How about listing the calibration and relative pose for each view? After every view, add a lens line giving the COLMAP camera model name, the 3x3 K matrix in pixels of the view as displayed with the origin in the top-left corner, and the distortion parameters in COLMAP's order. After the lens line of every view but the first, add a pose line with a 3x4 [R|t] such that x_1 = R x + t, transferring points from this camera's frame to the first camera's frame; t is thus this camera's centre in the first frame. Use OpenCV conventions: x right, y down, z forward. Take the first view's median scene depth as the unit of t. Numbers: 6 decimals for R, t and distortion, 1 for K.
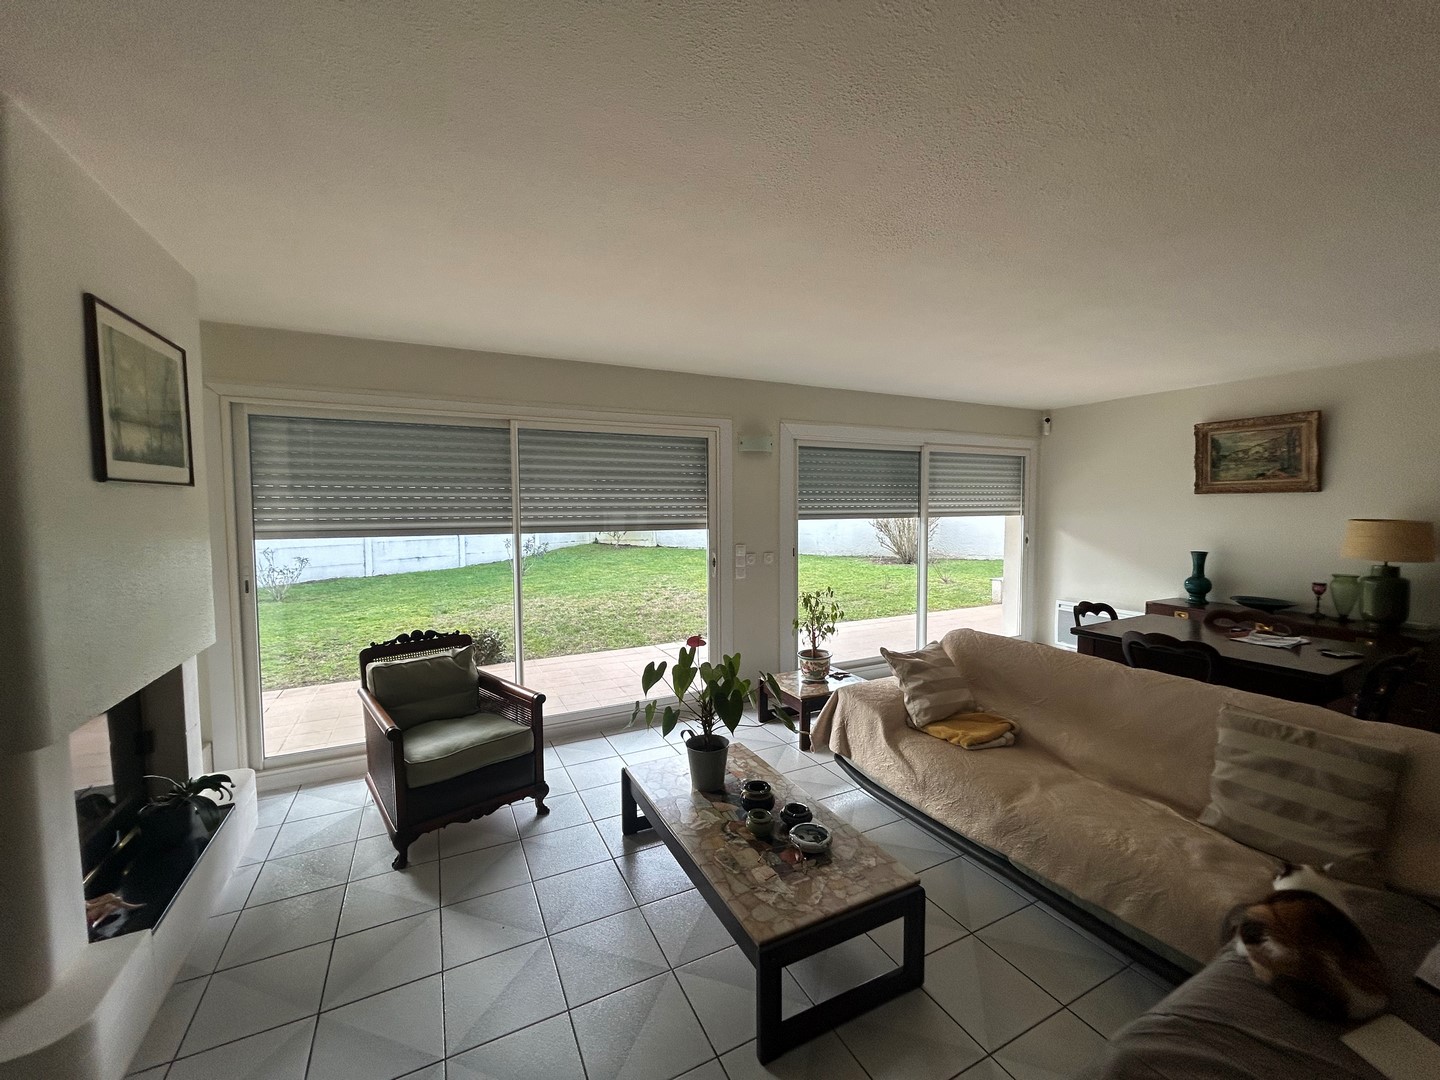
lens RADIAL K [[578.7, 0, 717.9], [0, 578.7, 537.6], [0, 0, 1]] dist [-0.006810, 0.000743]
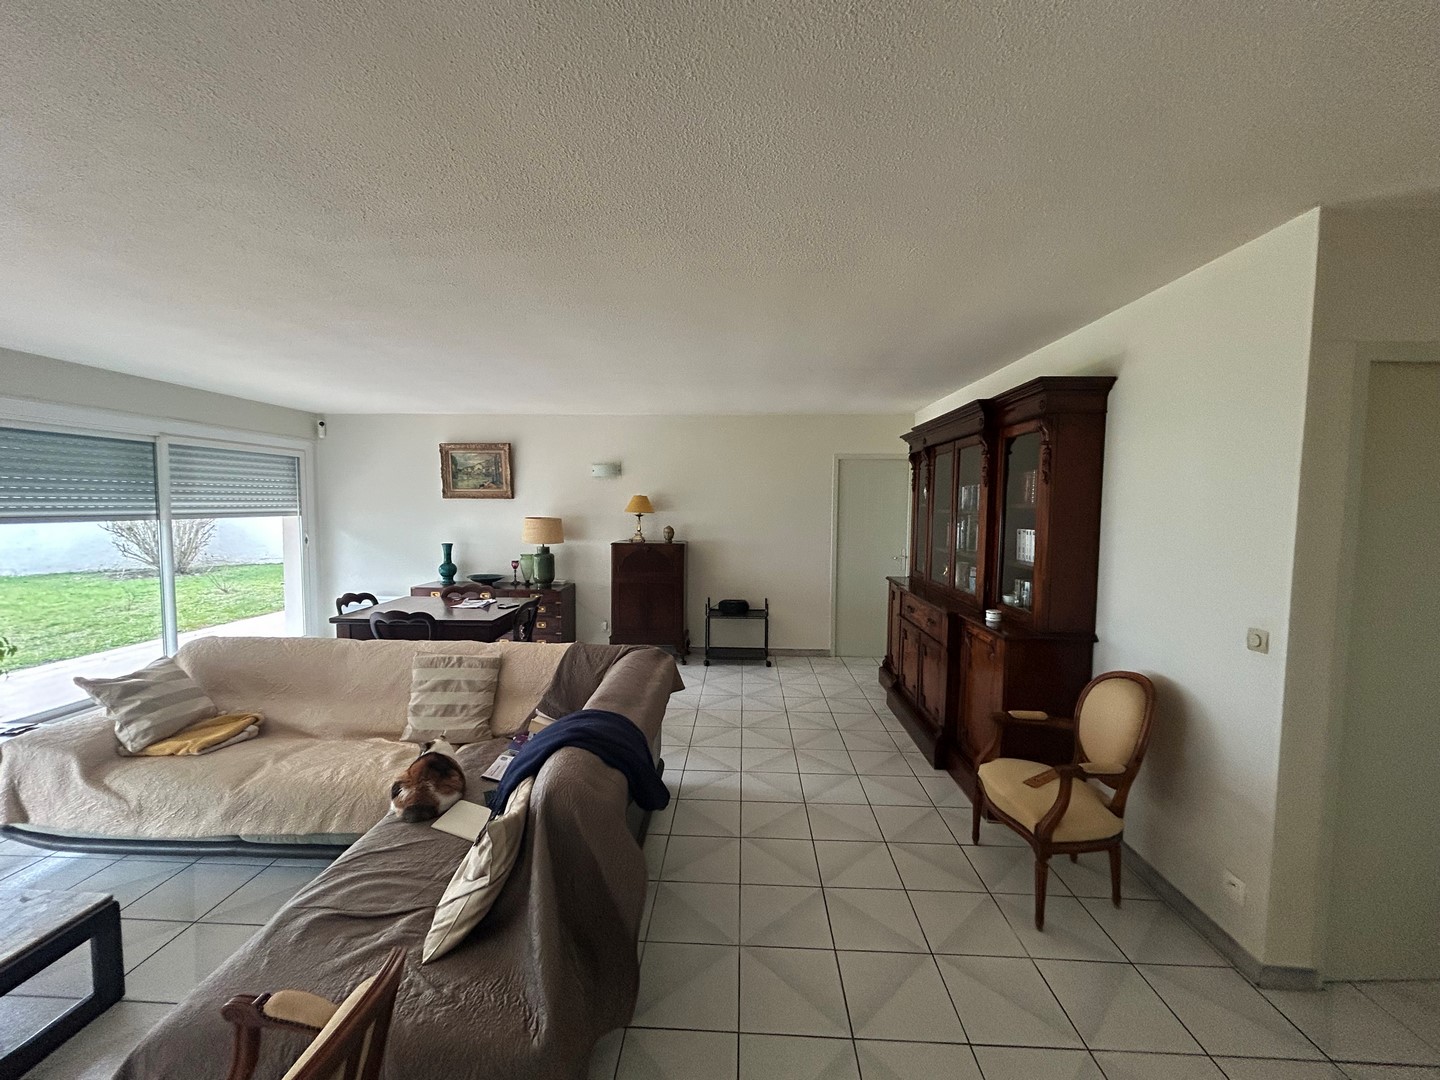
lens RADIAL K [[578.7, 0, 727.8], [0, 578.7, 539.0], [0, 0, 1]] dist [-0.006810, 0.000743]
pose [[0.483481, -0.044499, 0.874223, 0.019776], [0.038352, 0.998825, 0.029631, 0.000799], [-0.874515, 0.019203, 0.484619, -0.244117]]
